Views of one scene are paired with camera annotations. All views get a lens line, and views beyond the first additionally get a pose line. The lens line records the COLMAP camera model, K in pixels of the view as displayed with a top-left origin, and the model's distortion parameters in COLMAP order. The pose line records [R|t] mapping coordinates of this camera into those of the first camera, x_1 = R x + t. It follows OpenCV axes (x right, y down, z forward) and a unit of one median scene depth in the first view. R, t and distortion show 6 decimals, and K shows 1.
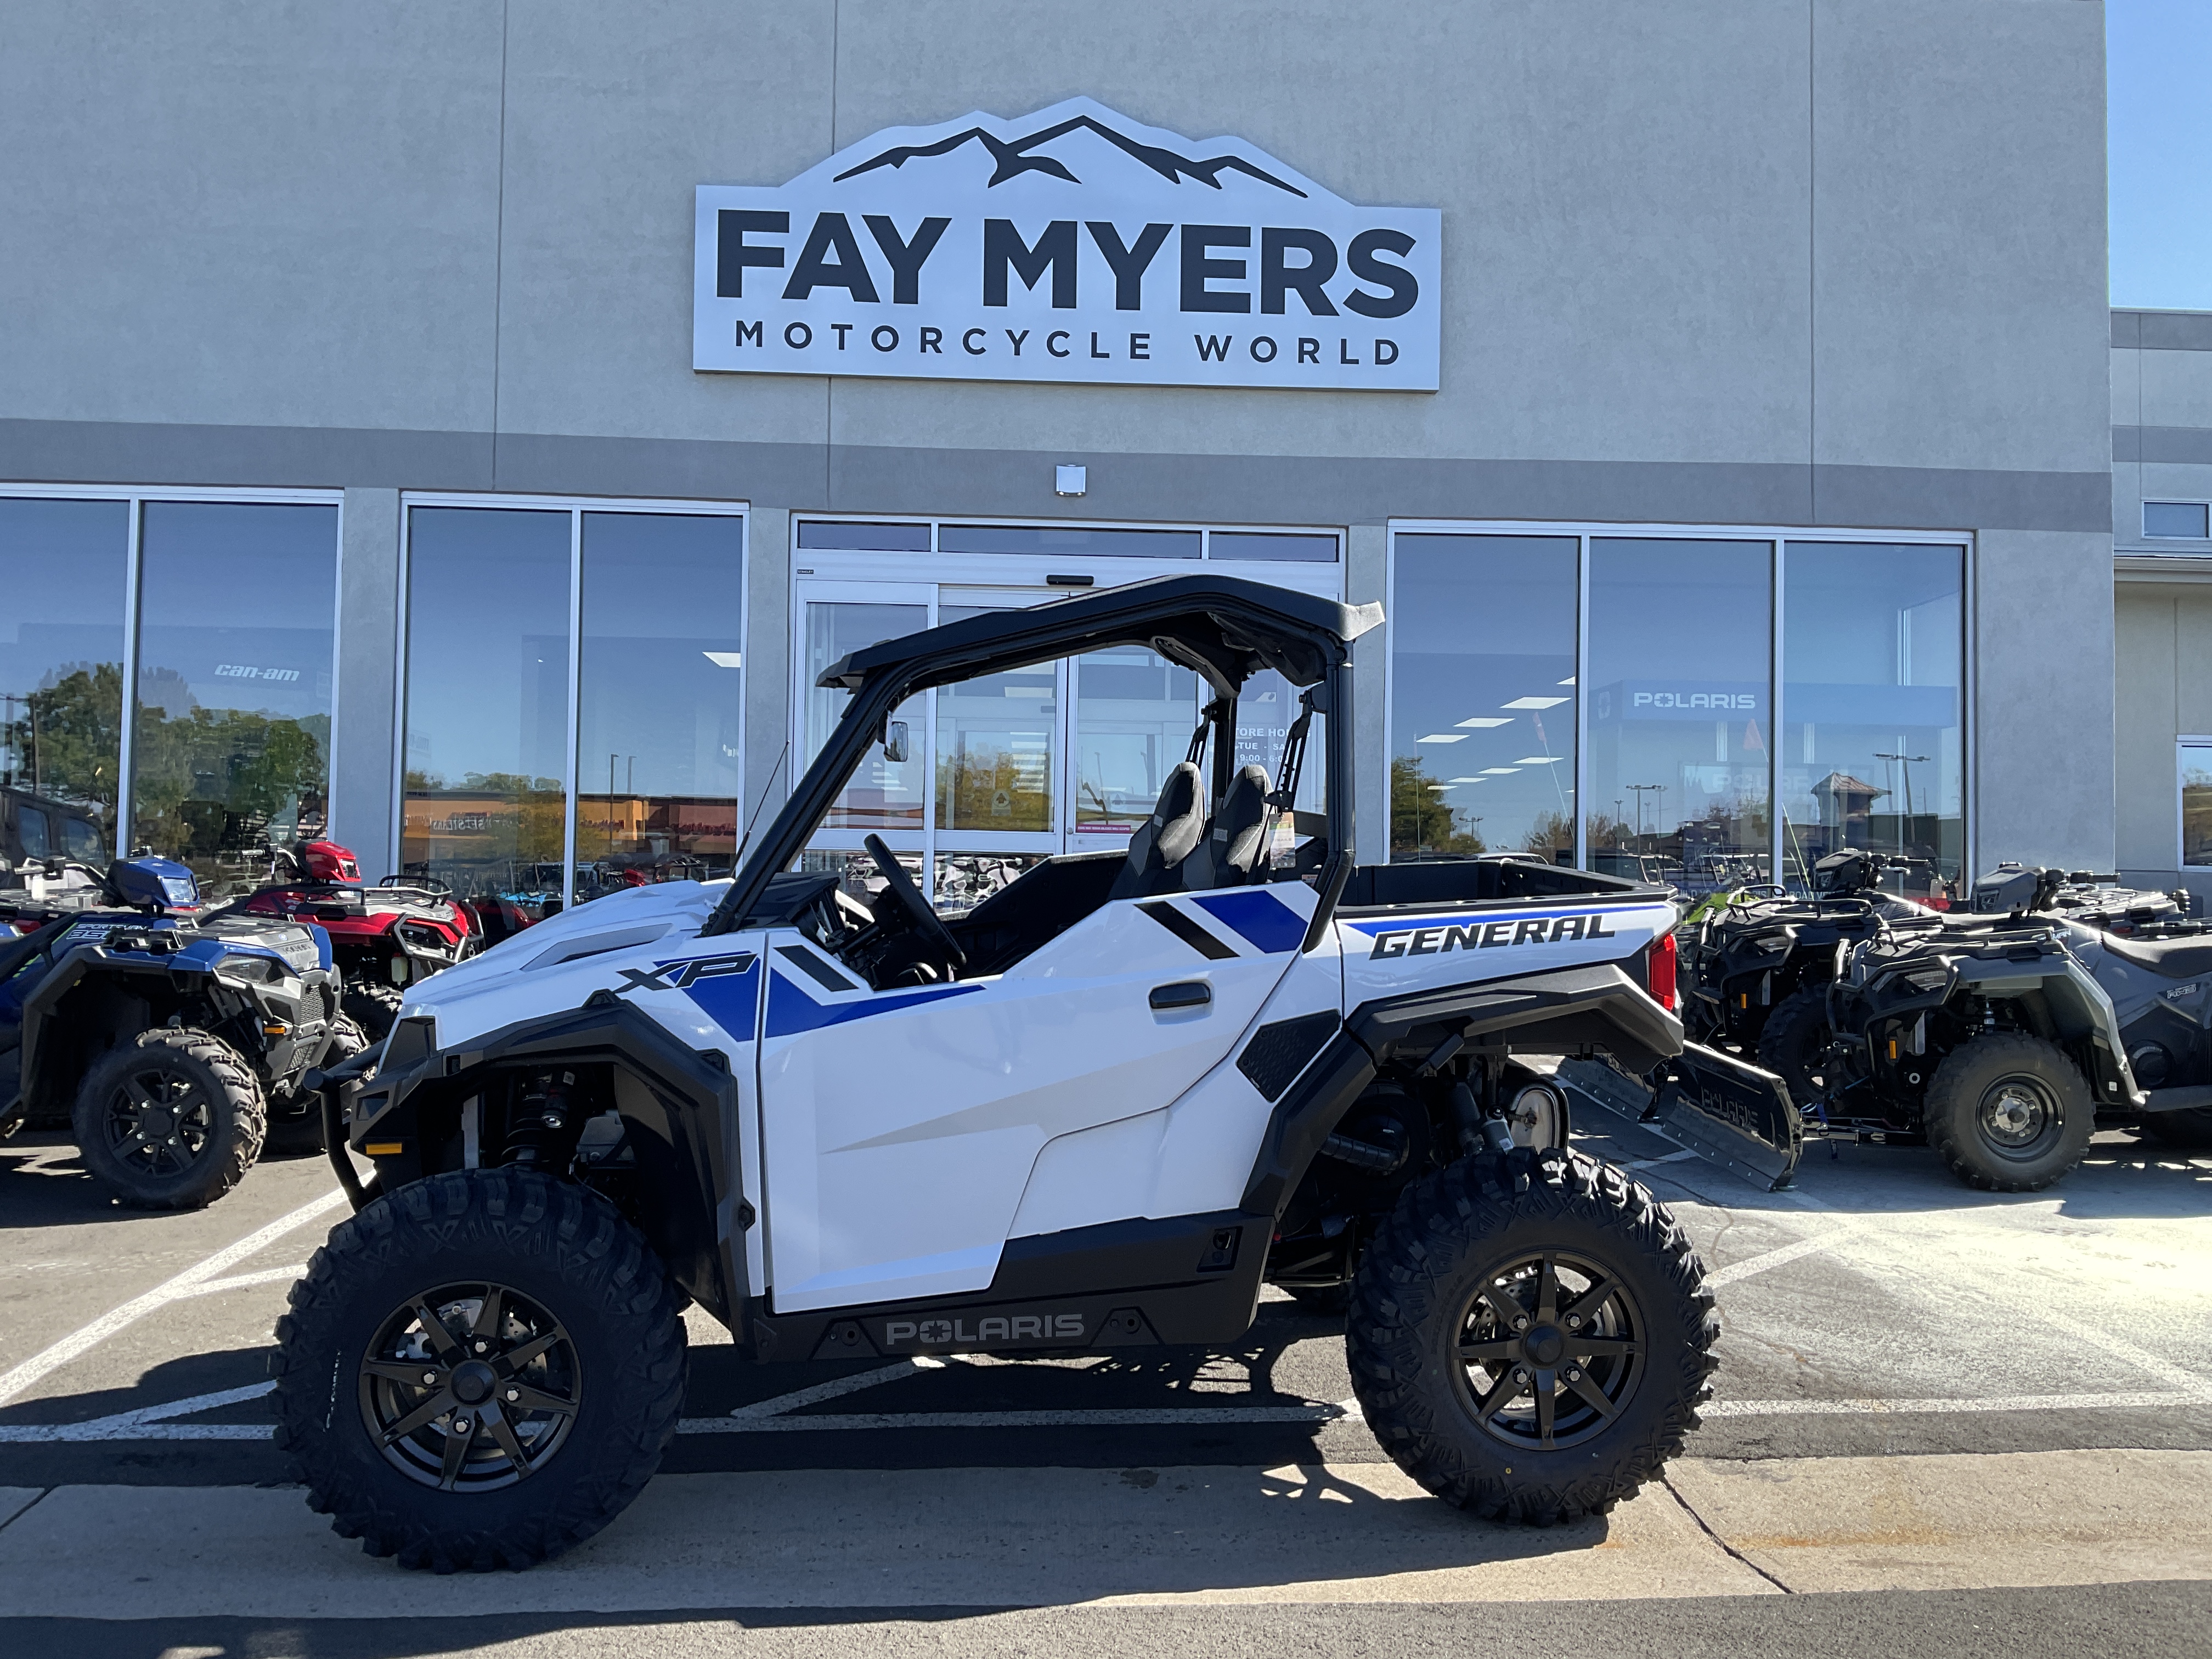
lens RADIAL K [[2008.0, 0, 1167.4], [0, 2008.0, 823.8], [0, 0, 1]] dist [0.079953, -0.143825]
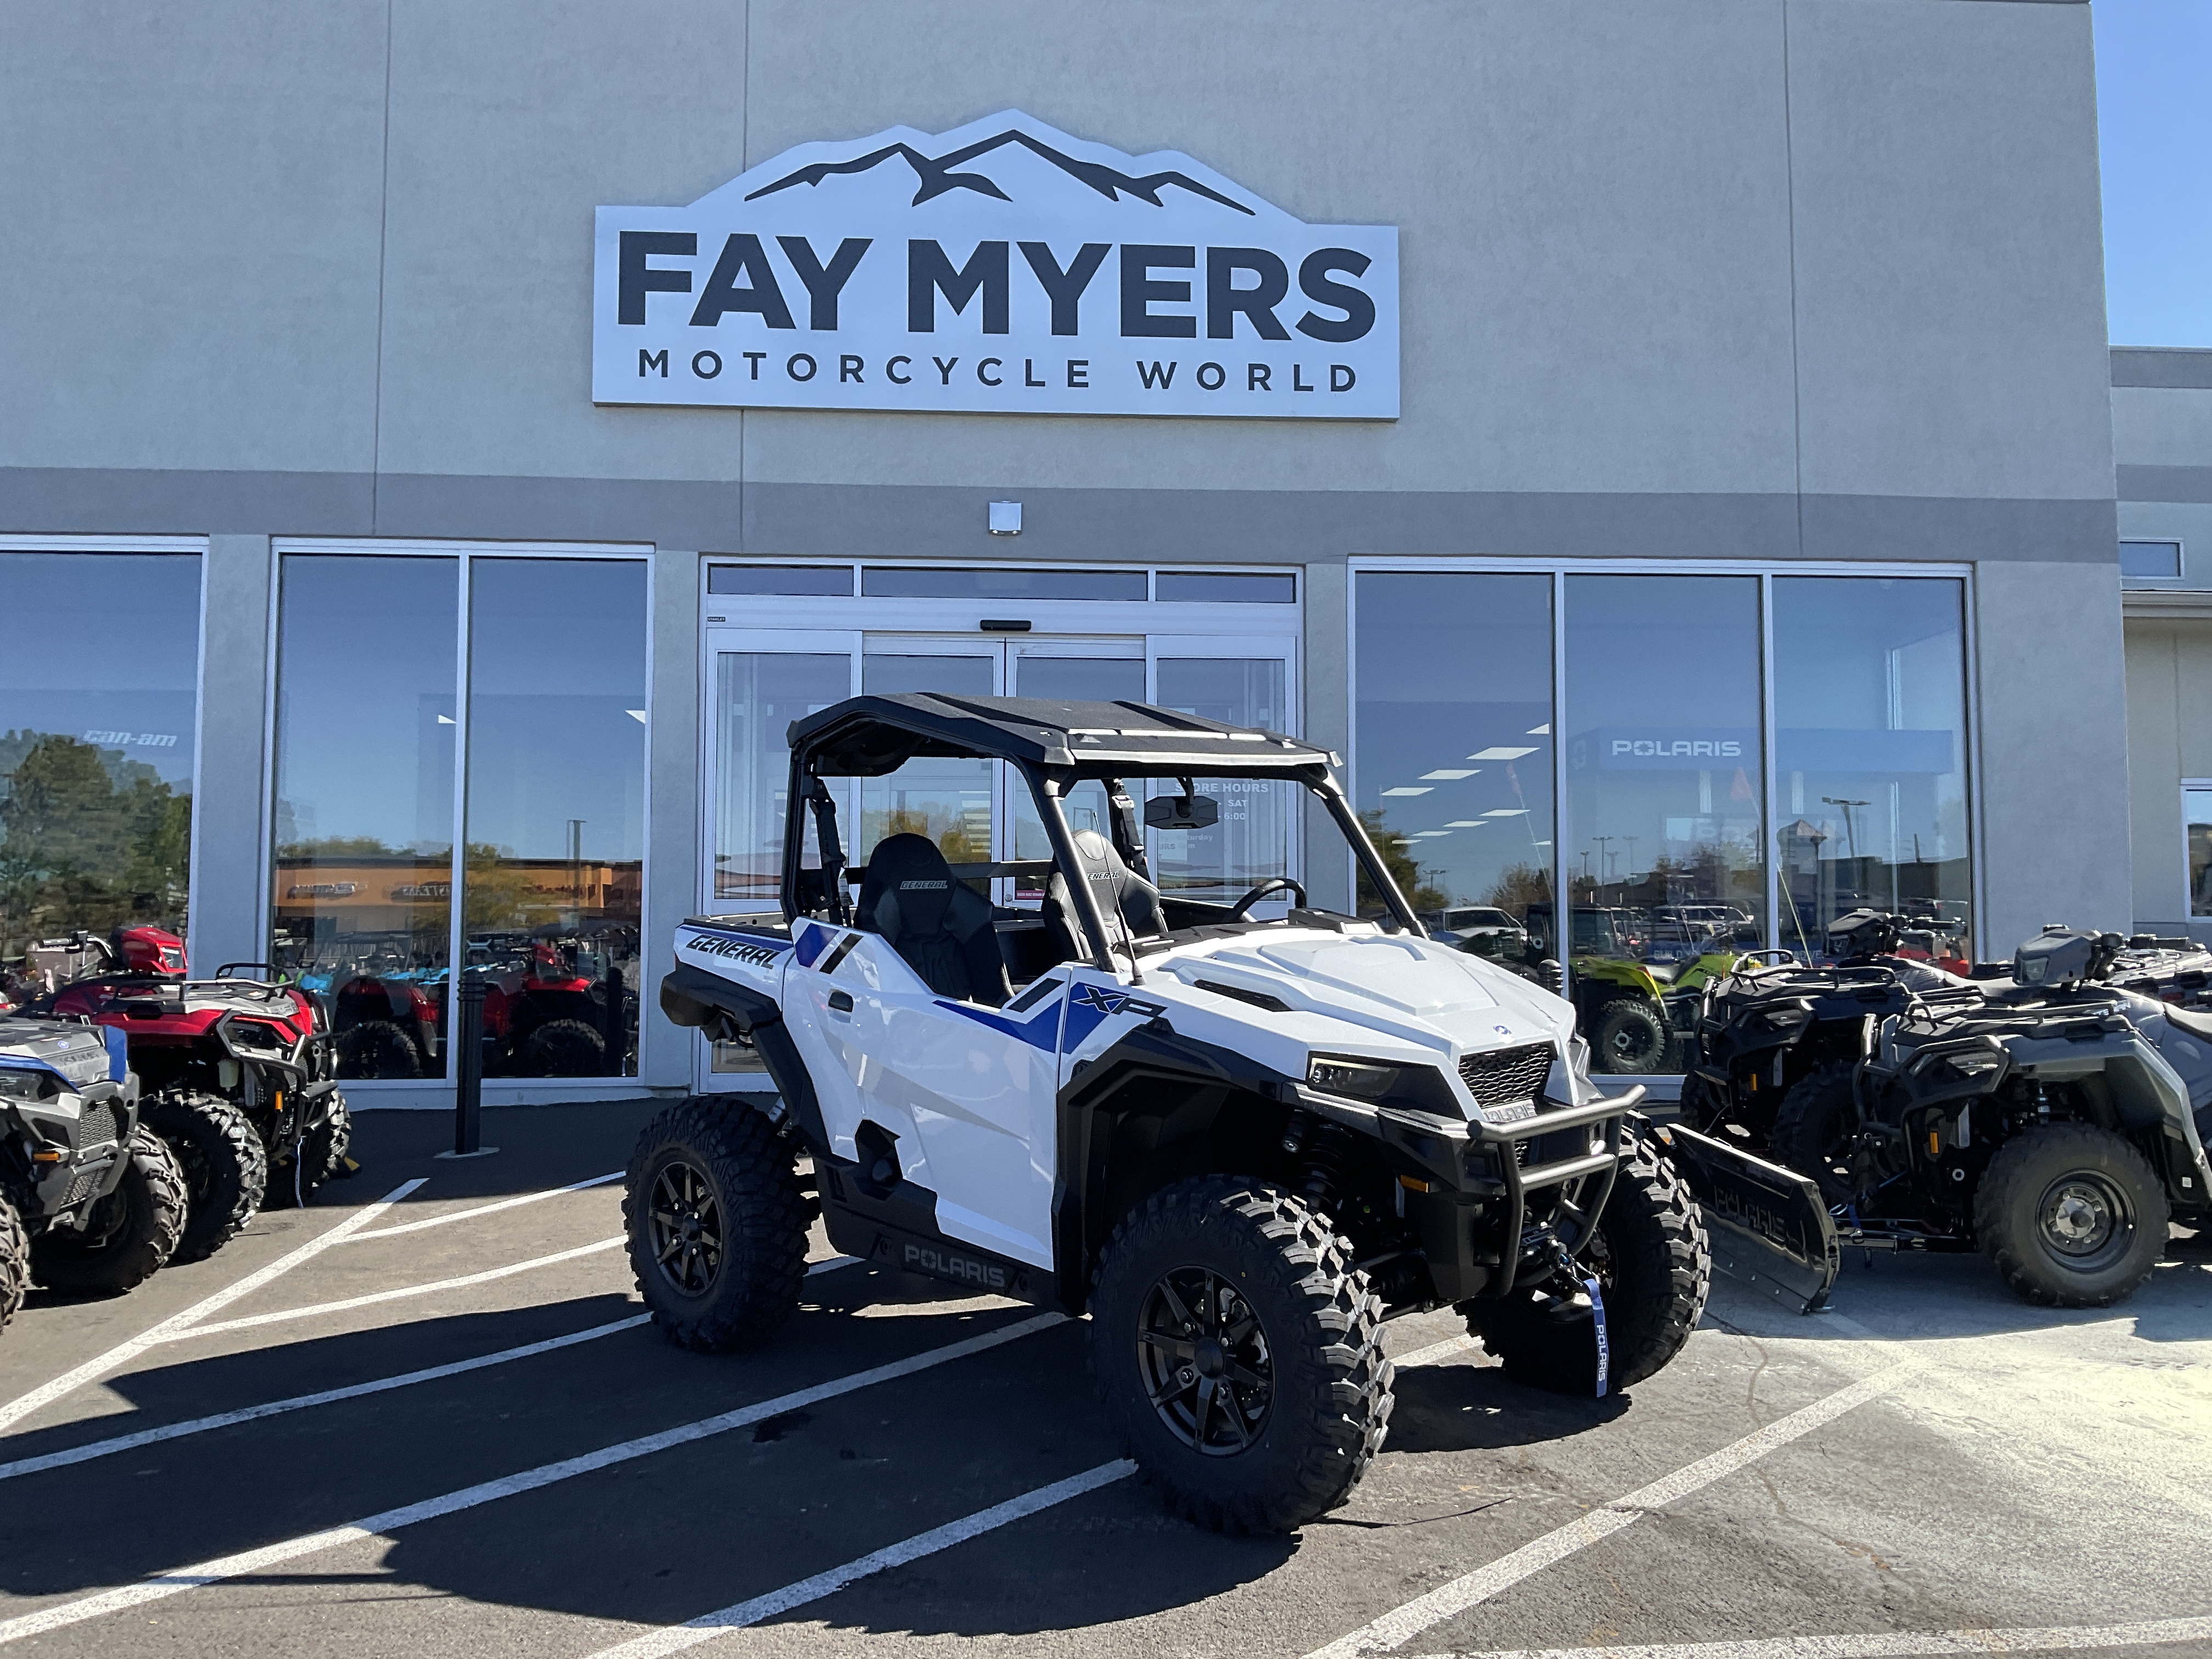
lens RADIAL K [[2009.5, 0, 1179.9], [0, 2009.5, 790.1], [0, 0, 1]] dist [0.084096, -0.150939]
pose [[0.999615, -0.012968, 0.024509, 0.008129], [0.014017, 0.998973, -0.043097, -0.004663], [-0.023925, 0.043424, 0.998770, 0.079503]]
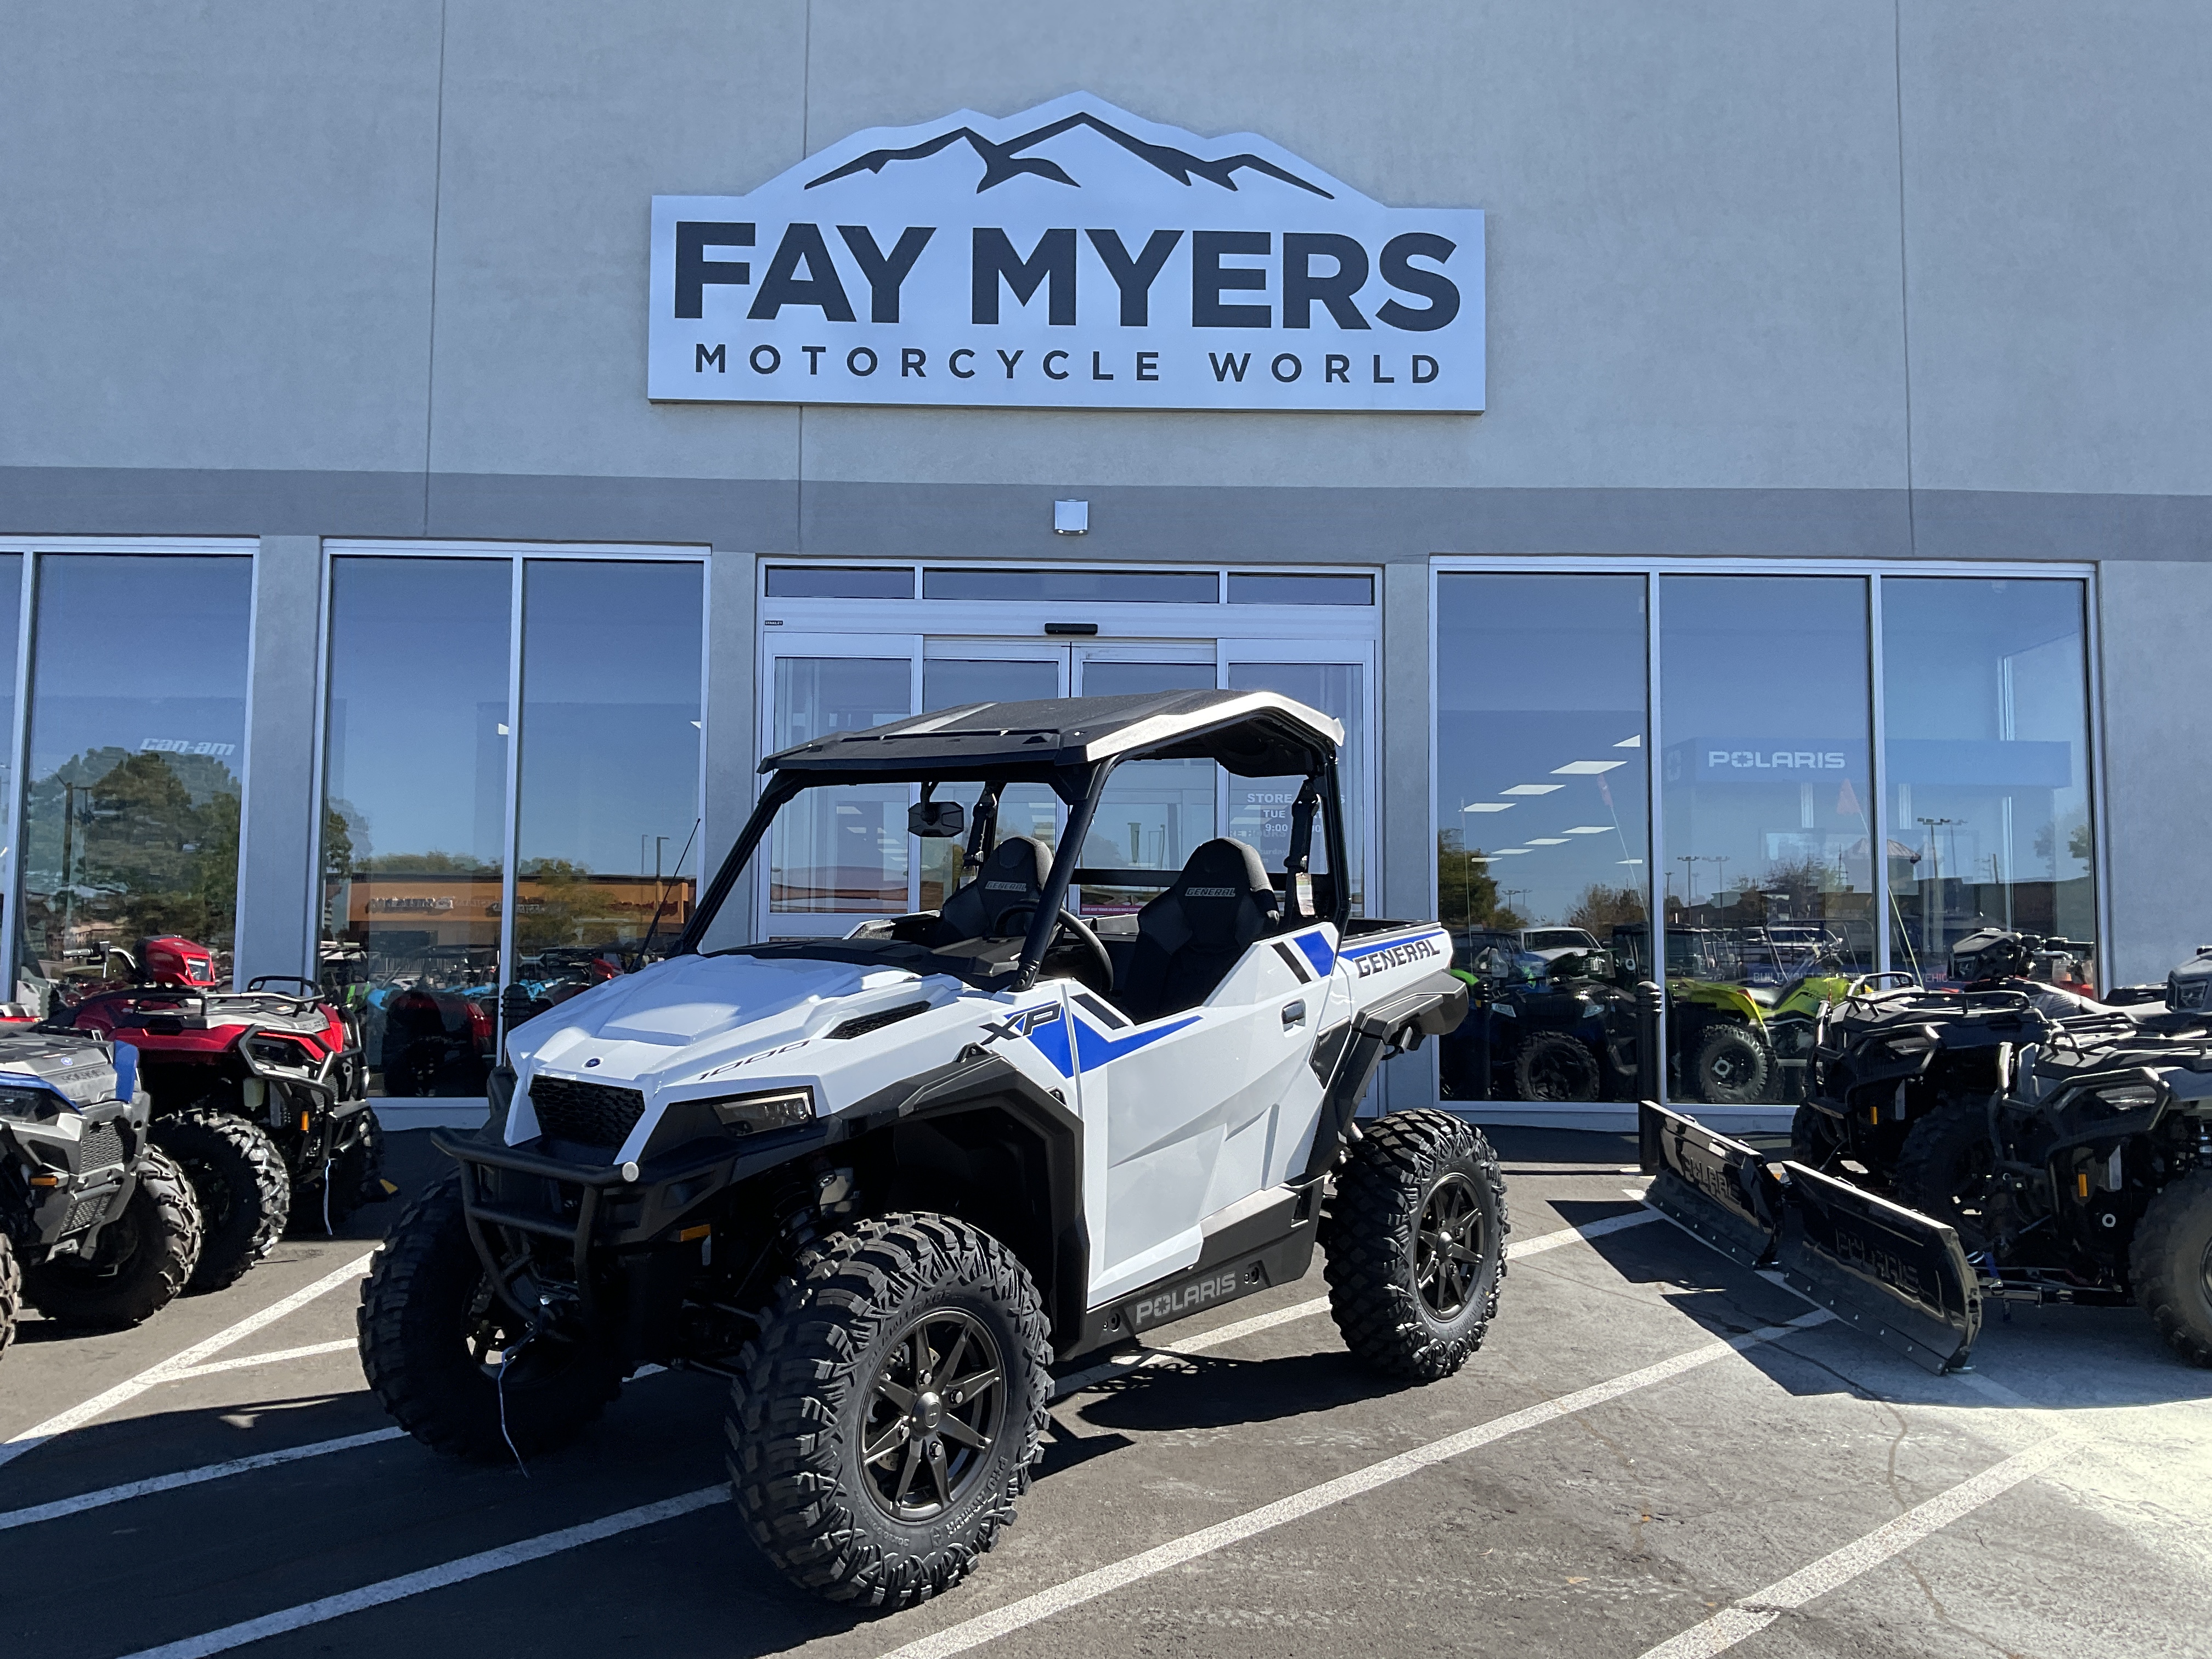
lens RADIAL K [[1854.9, 0, 1174.5], [0, 1854.9, 822.9], [0, 0, 1]] dist [0.074000, -0.097033]
pose [[0.999819, -0.009634, -0.016420, 0.009813], [0.008952, 0.999115, -0.041099, -0.001507], [0.016802, 0.040944, 0.999020, 0.186596]]
